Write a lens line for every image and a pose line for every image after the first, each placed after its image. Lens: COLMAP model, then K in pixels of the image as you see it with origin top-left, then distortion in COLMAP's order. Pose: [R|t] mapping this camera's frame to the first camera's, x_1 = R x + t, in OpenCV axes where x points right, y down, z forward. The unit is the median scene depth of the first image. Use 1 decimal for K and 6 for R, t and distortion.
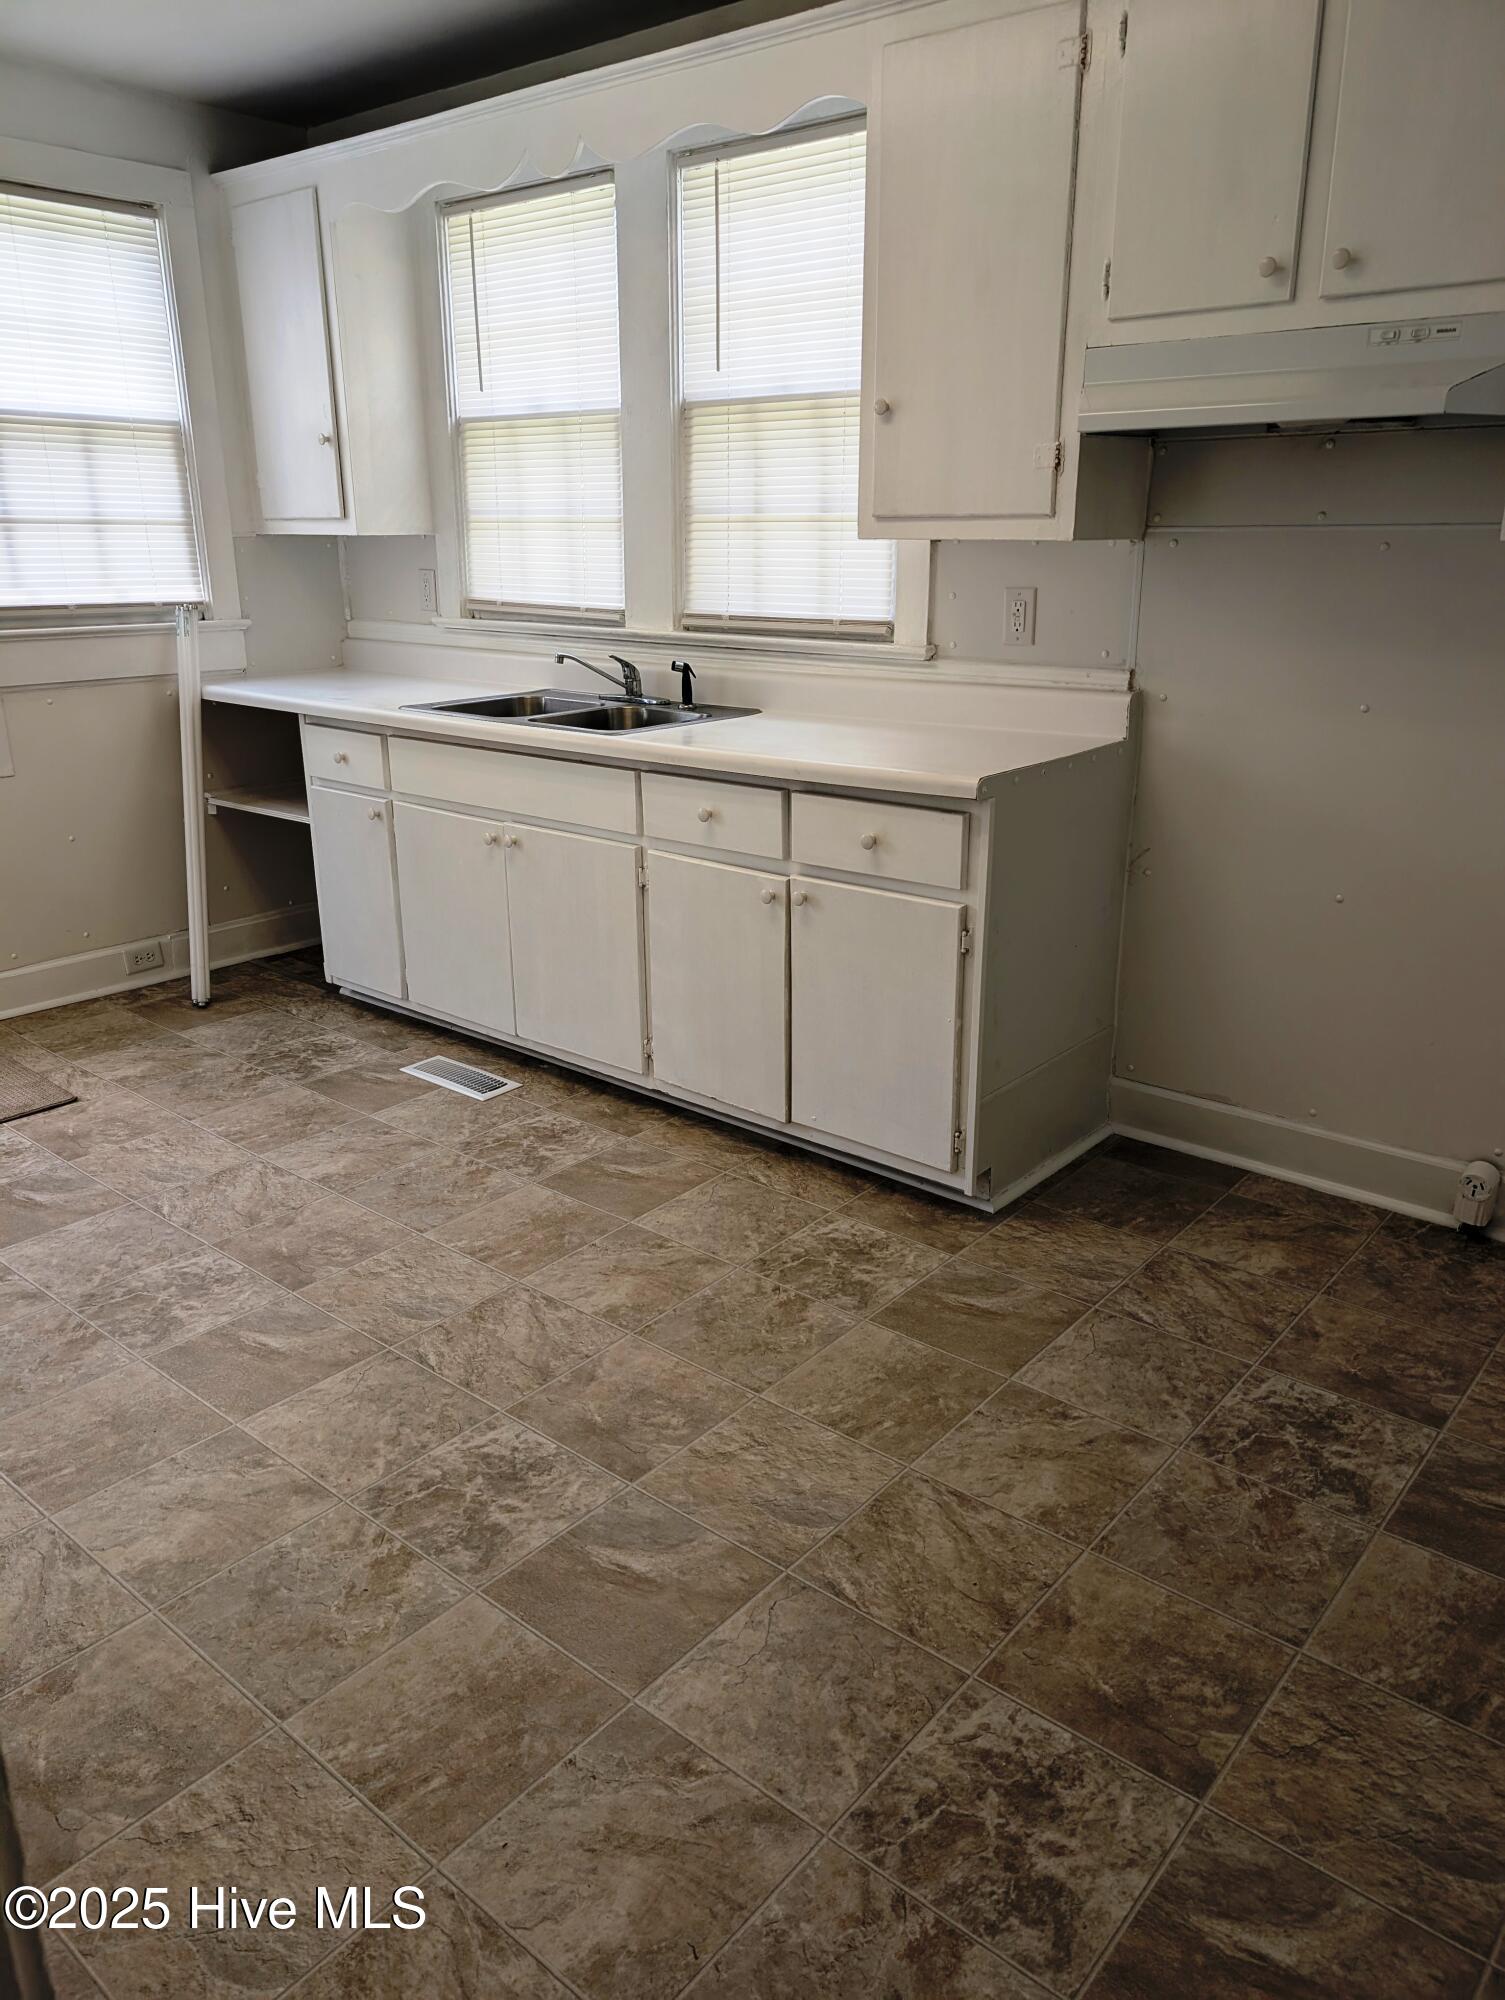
lens RADIAL K [[1426.4, 0, 758.2], [0, 1426.4, 1010.9], [0, 0, 1]] dist [0.016951, -0.006001]
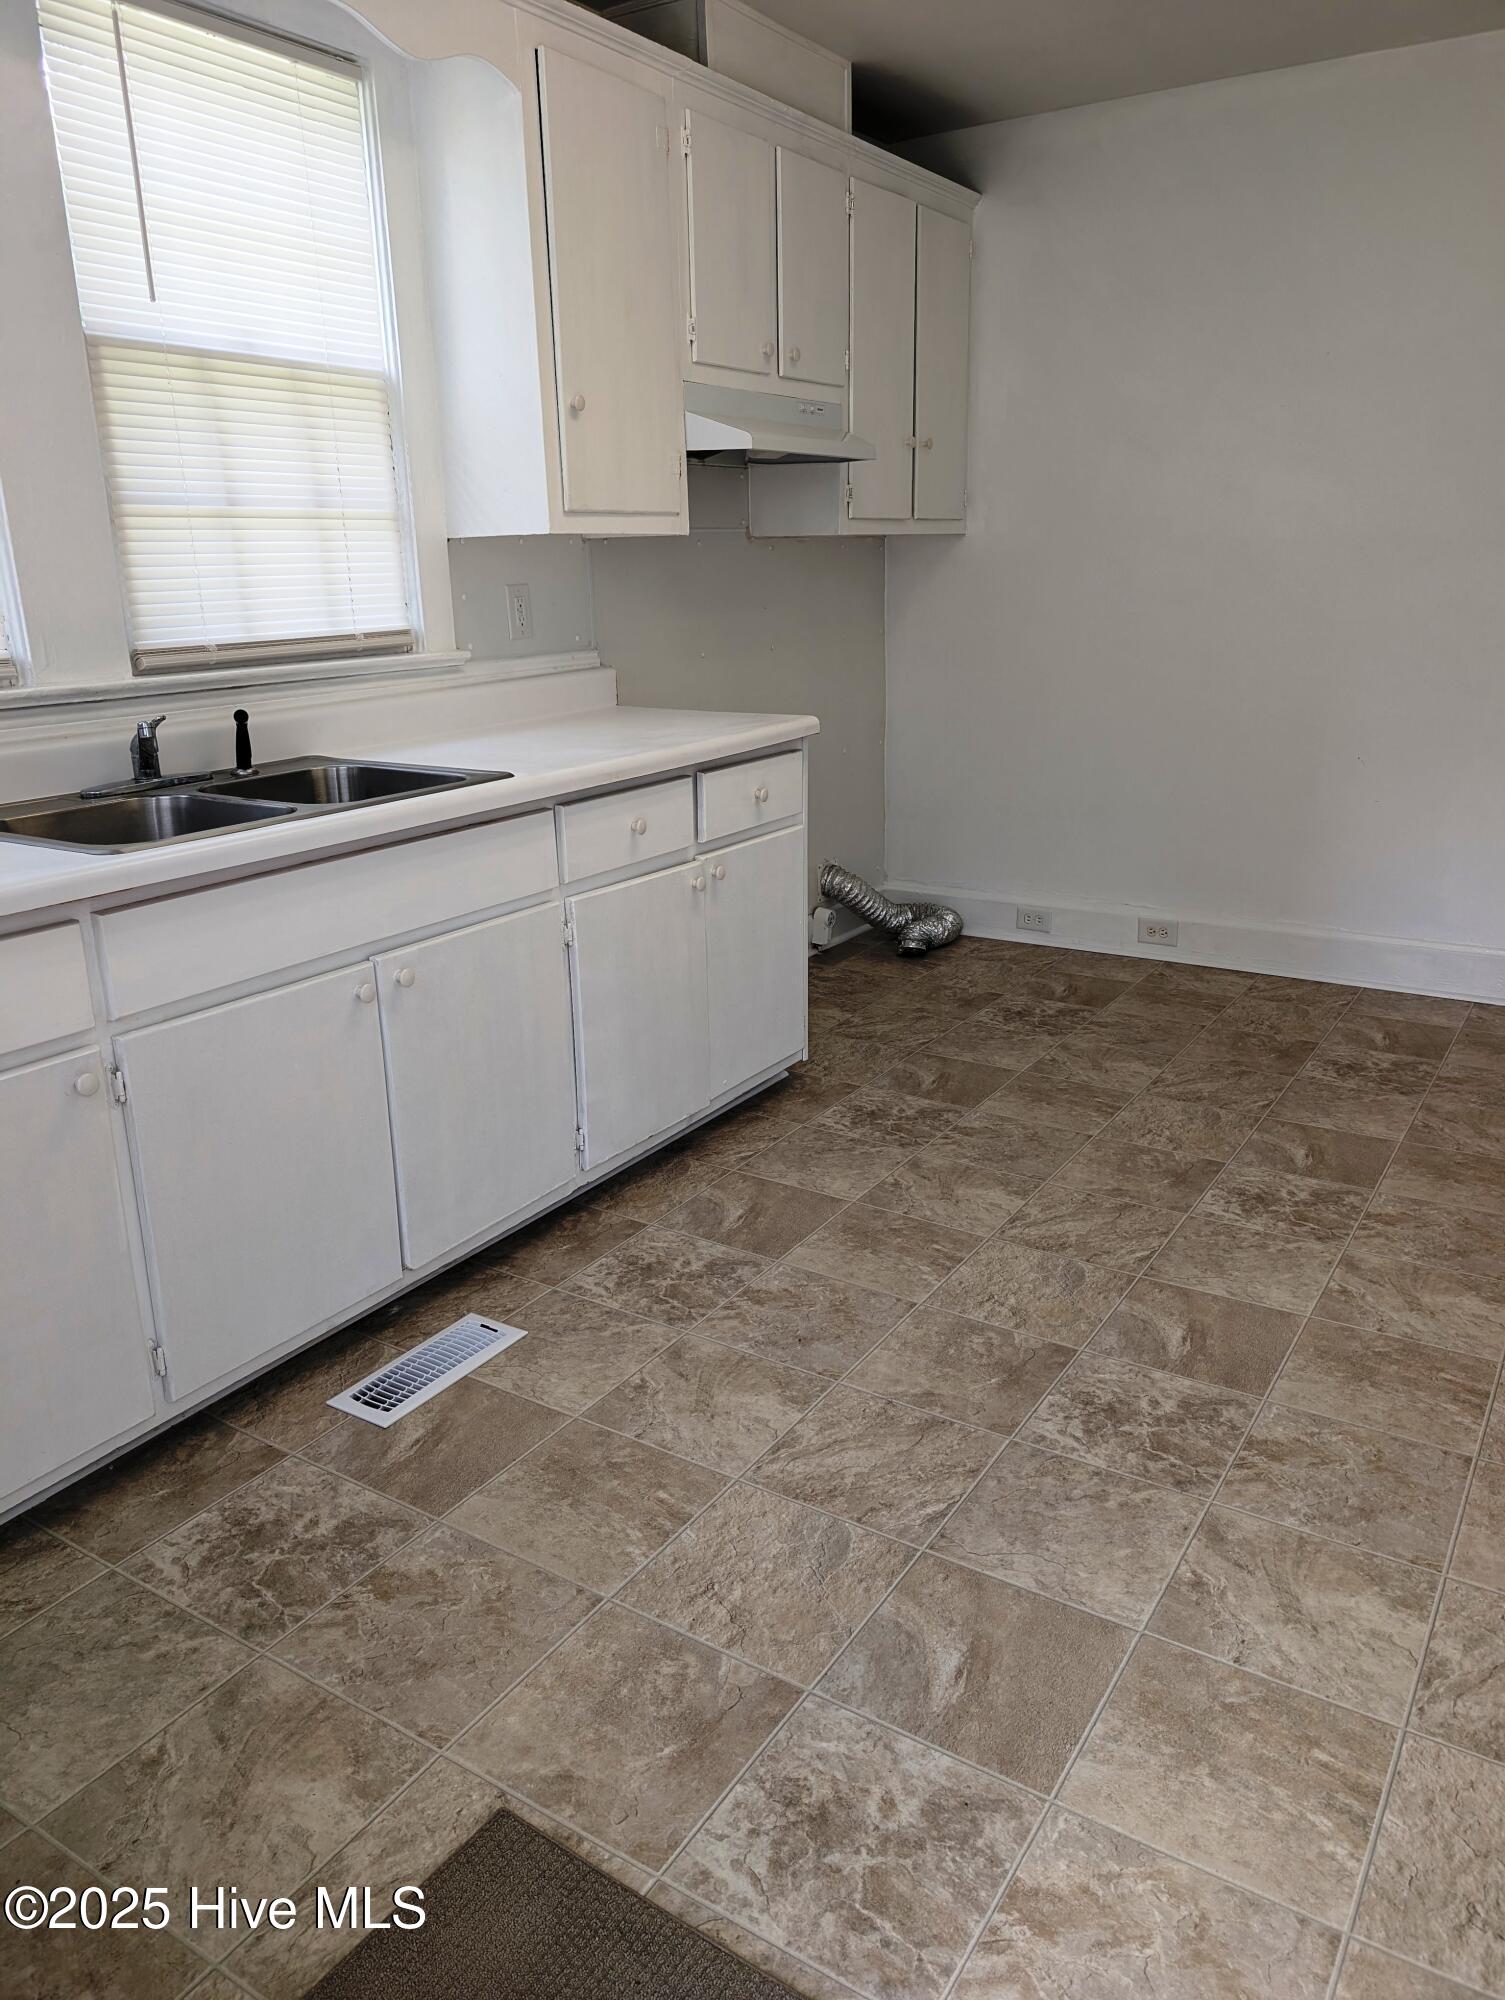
lens RADIAL K [[1426.4, 0, 757.5], [0, 1426.4, 987.6], [0, 0, 1]] dist [0.016951, -0.006001]
pose [[-0.121328, -0.280771, 0.952075, -0.907921], [0.340760, 0.889089, 0.305621, -0.287315], [-0.932289, 0.361510, -0.012196, 0.935682]]
